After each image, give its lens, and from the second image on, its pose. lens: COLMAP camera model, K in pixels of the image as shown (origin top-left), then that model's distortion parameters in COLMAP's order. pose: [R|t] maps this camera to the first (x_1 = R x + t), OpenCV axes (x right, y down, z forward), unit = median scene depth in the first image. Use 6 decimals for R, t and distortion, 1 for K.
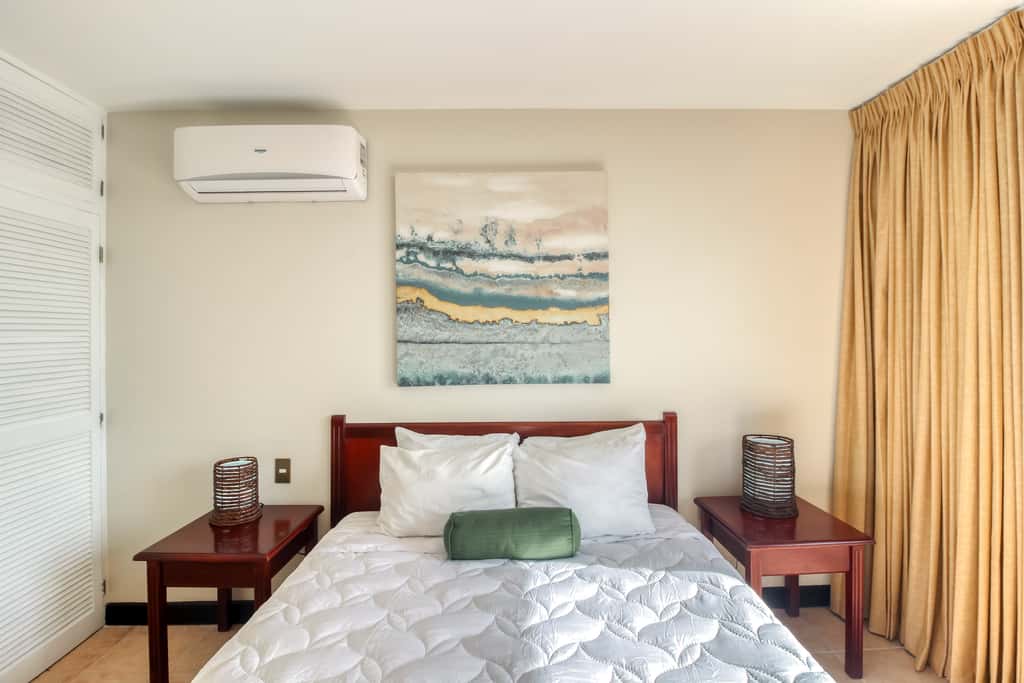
lens RADIAL K [[483.1, 0, 509.6], [0, 483.1, 326.5], [0, 0, 1]] dist [0.000814, -0.021247]
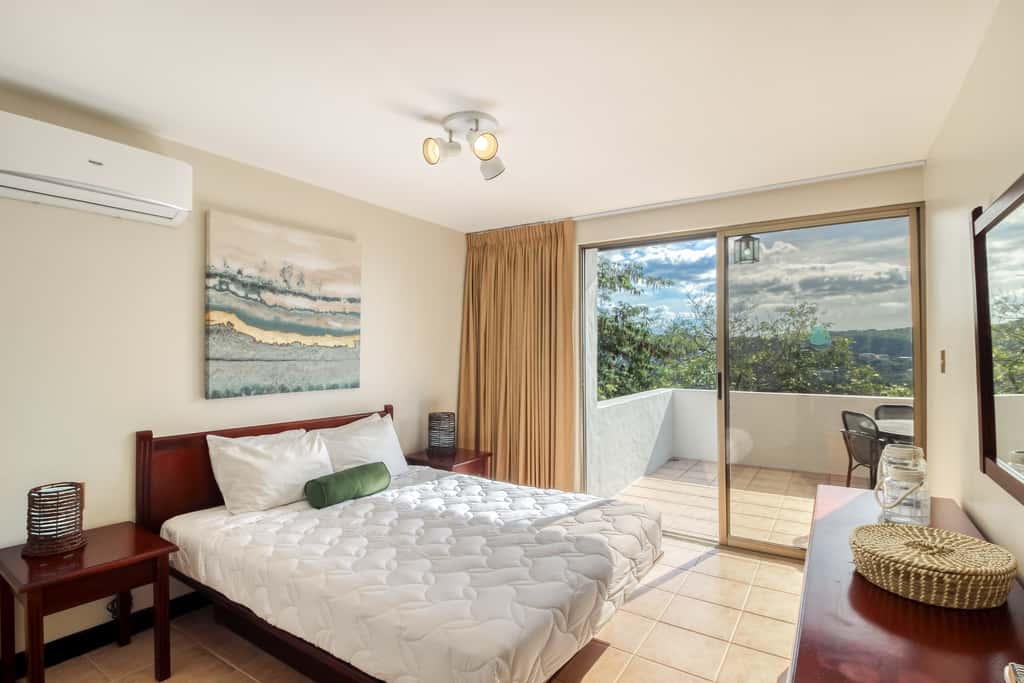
lens RADIAL K [[514.5, 0, 512.0], [0, 514.5, 341.5], [0, 0, 1]] dist [-0.002767, -0.014594]
pose [[0.559696, 0.029908, 0.828158, -0.831693], [-0.017319, 0.999552, -0.024393, 0.006603], [-0.828517, -0.000690, 0.559964, -0.259312]]
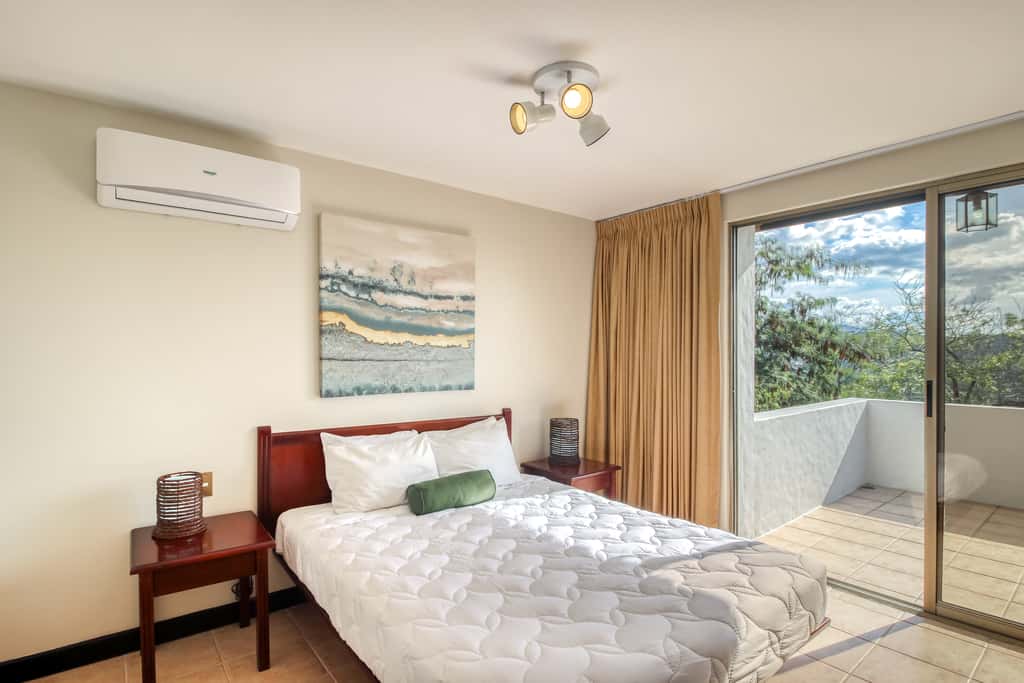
lens RADIAL K [[516.7, 0, 500.9], [0, 516.7, 352.6], [0, 0, 1]] dist [-0.002414, -0.014314]
pose [[0.799452, 0.013921, 0.600569, -0.634153], [-0.019260, 0.999811, 0.002462, 0.004532], [-0.600422, -0.013535, 0.799569, -0.246293]]
